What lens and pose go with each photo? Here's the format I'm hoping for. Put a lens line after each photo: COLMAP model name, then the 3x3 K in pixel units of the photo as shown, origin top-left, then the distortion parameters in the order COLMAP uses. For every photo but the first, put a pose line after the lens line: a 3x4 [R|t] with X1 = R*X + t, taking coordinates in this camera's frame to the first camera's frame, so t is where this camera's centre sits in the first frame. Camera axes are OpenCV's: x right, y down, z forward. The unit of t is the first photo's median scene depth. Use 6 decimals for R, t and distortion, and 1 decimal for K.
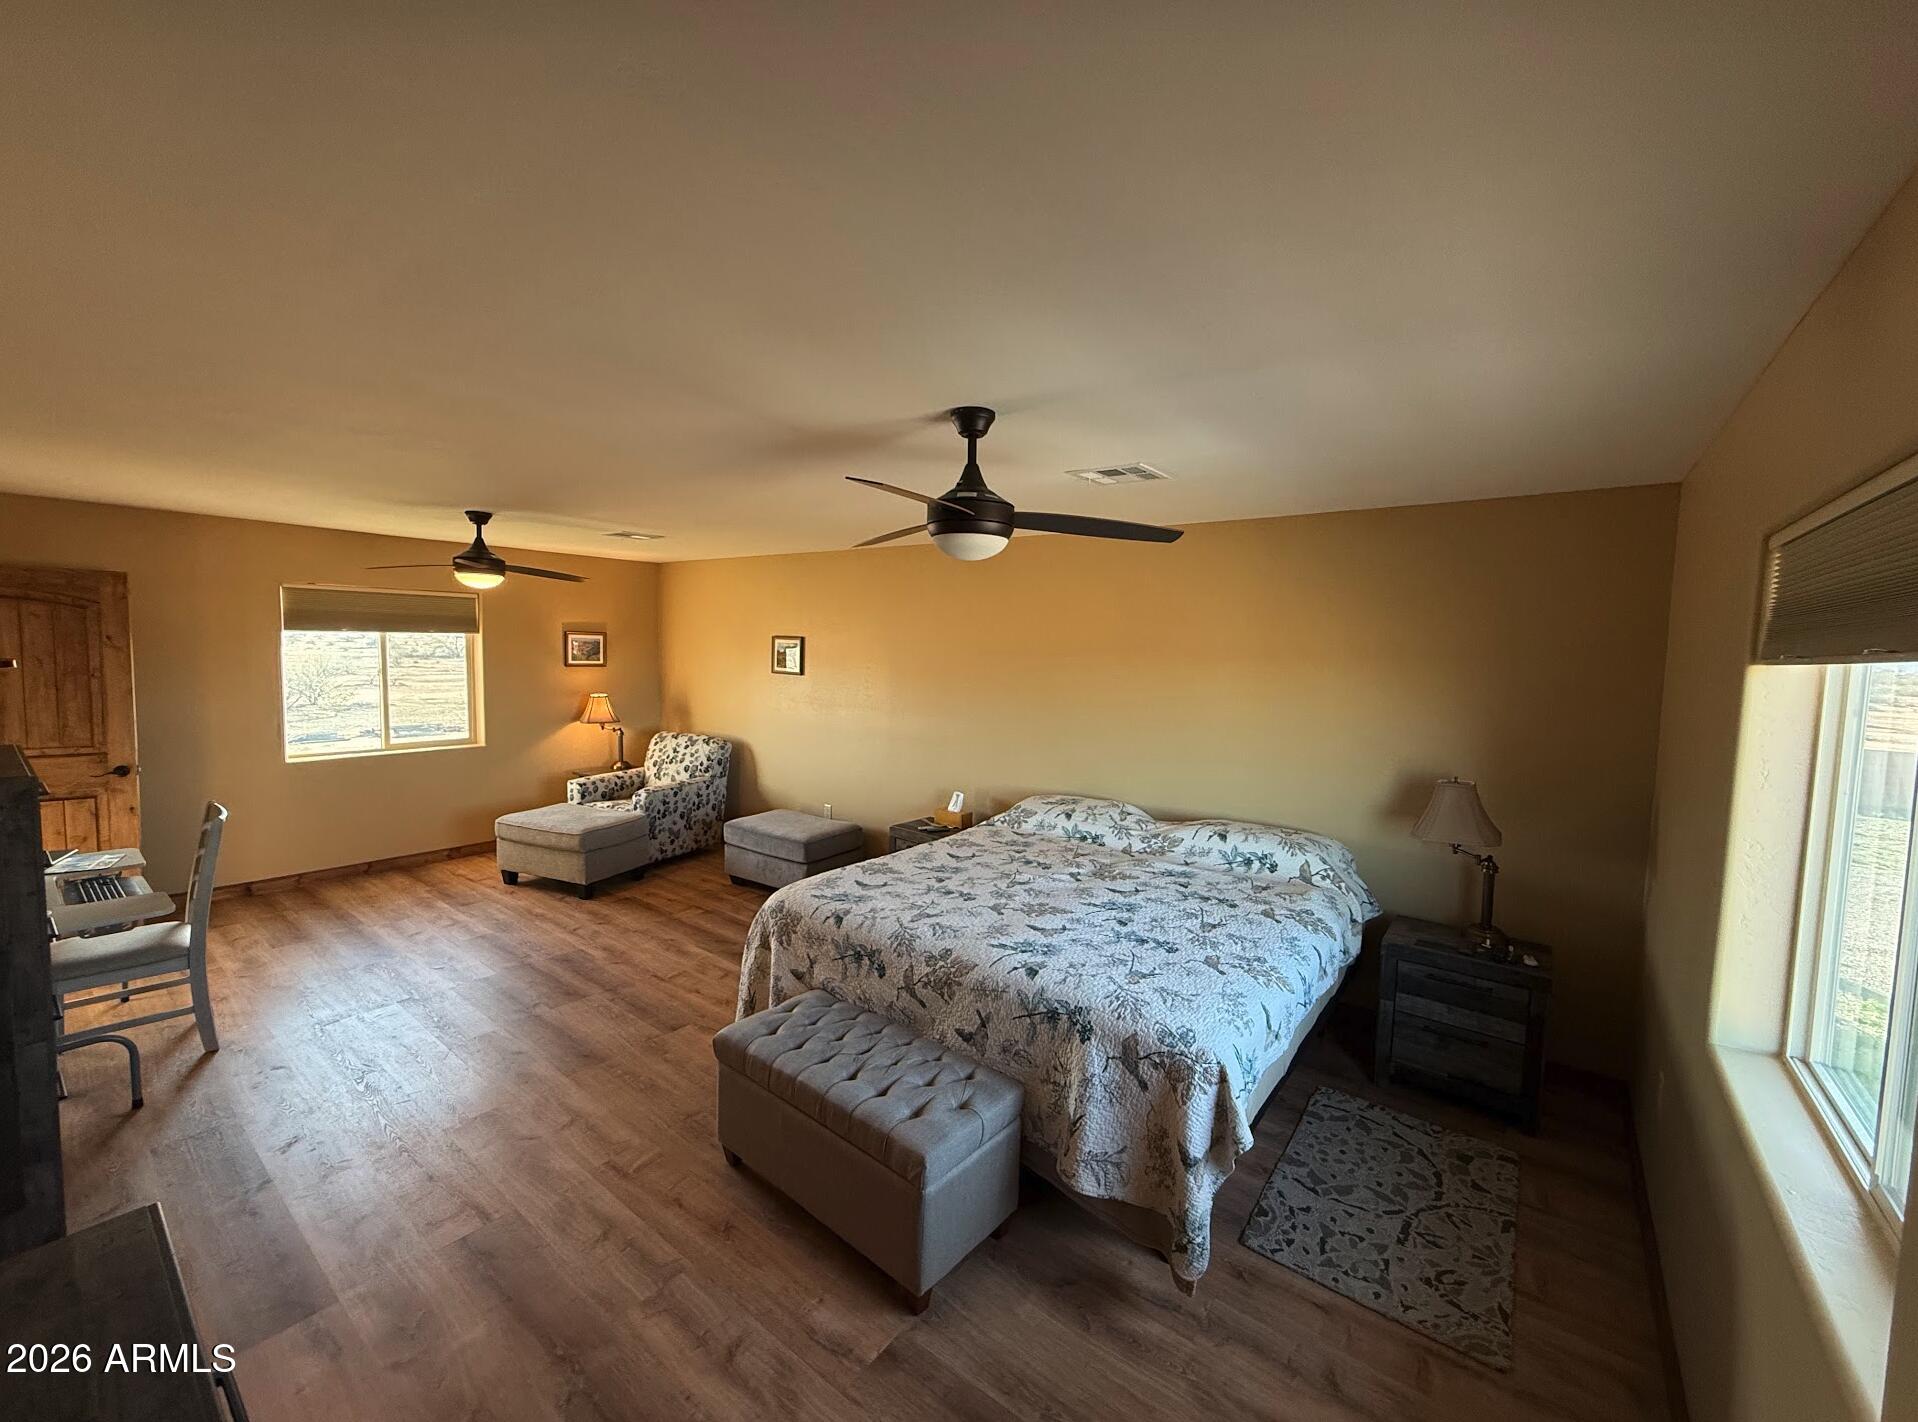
lens RADIAL K [[766.3, 0, 959.0], [0, 766.3, 711.0], [0, 0, 1]] dist [0.000869, -0.000107]
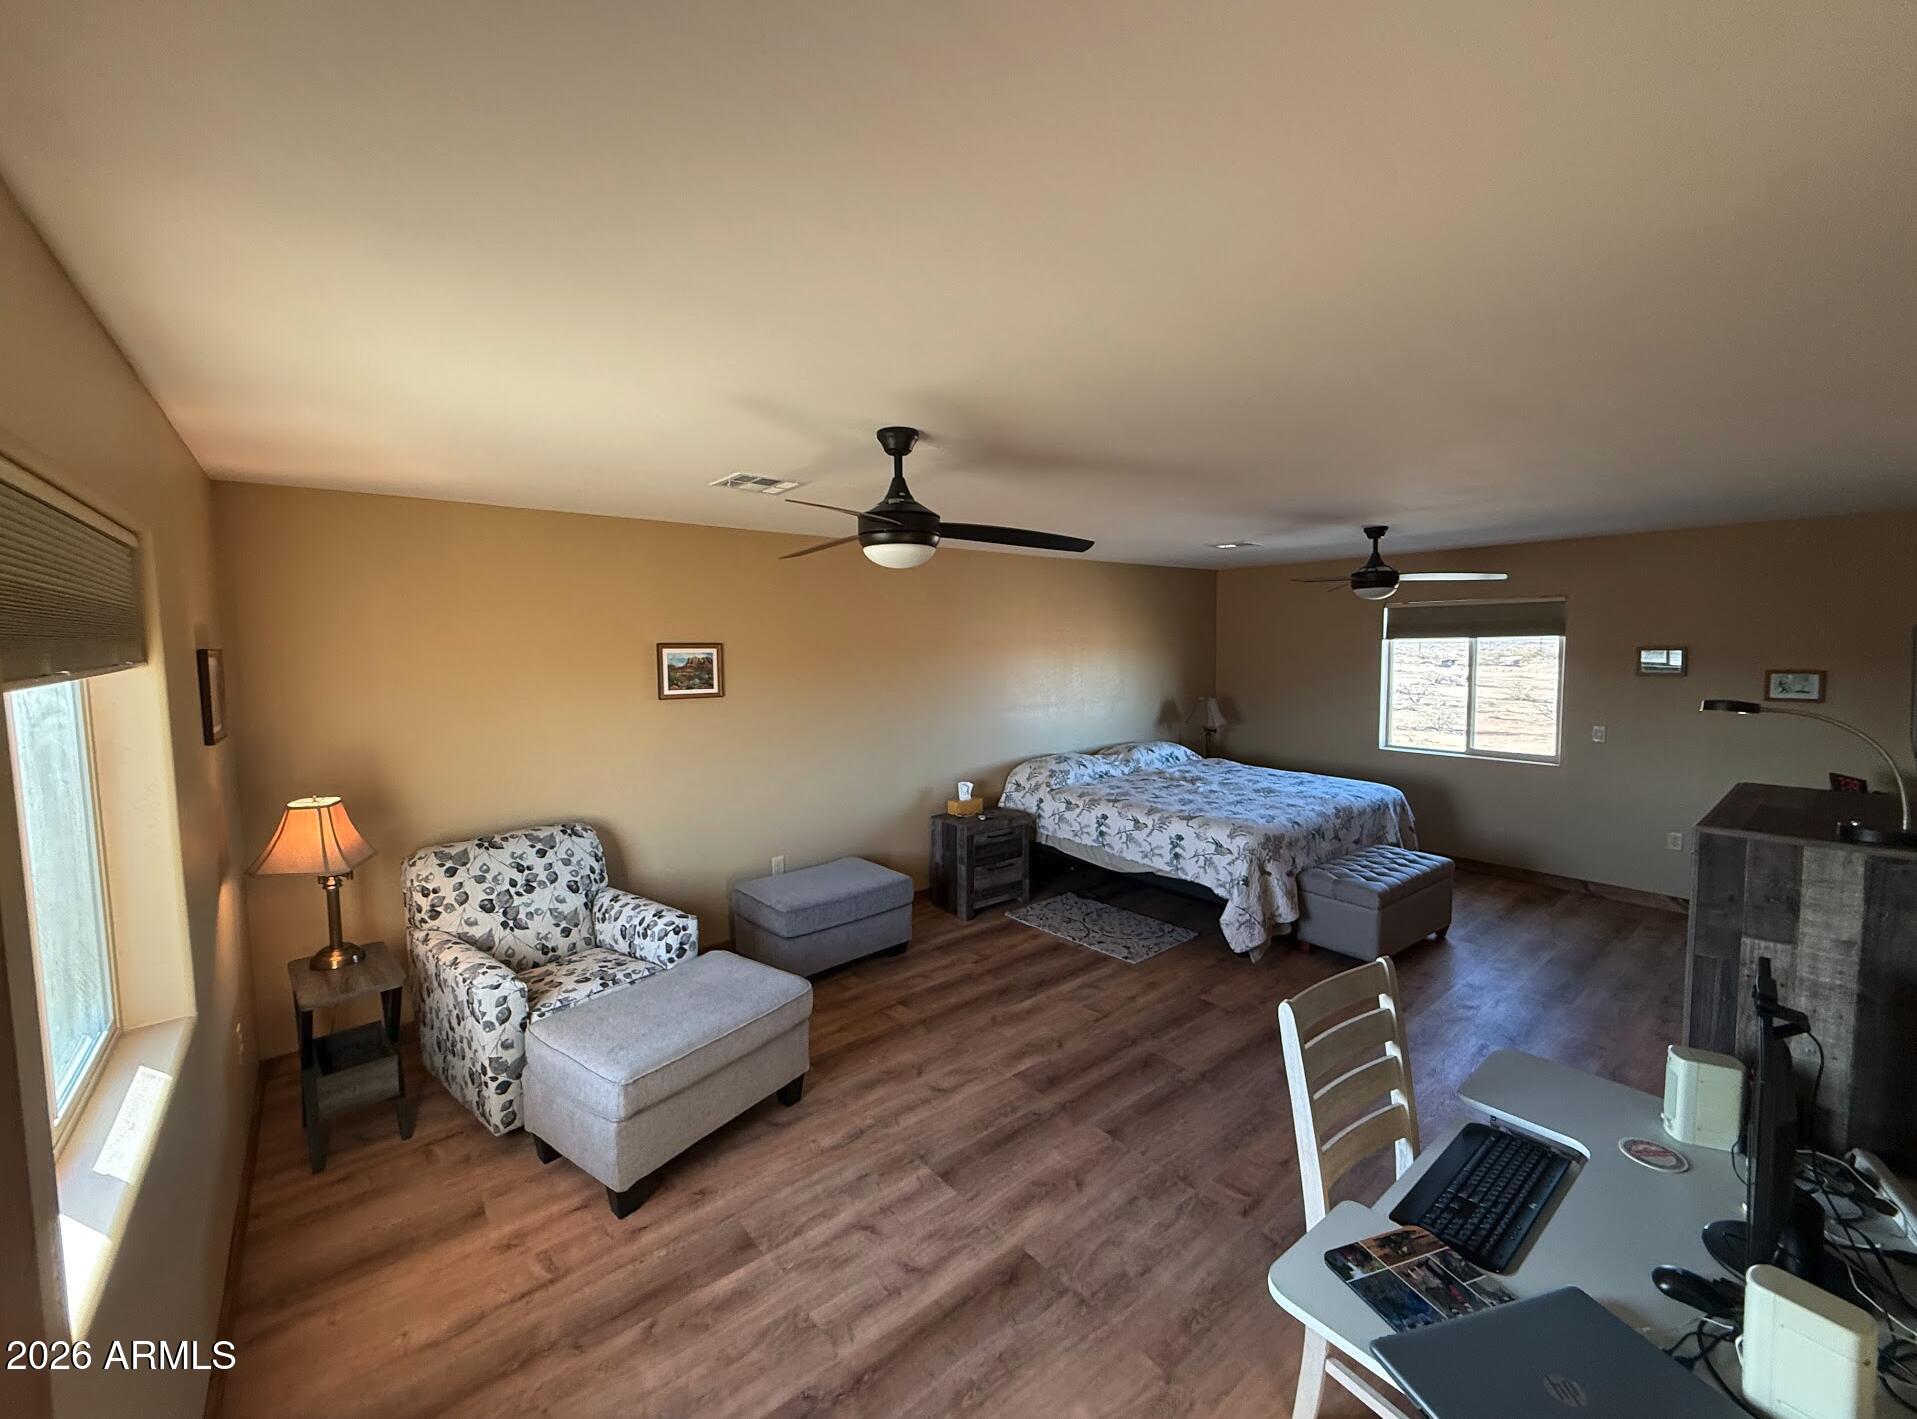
lens RADIAL K [[765.9, 0, 958.5], [0, 765.9, 709.5], [0, 0, 1]] dist [0.000869, -0.000107]
pose [[0.222524, -0.109083, 0.968805, -1.034264], [0.105360, 0.990592, 0.087336, -0.089813], [-0.969217, 0.082639, 0.231923, 0.753697]]
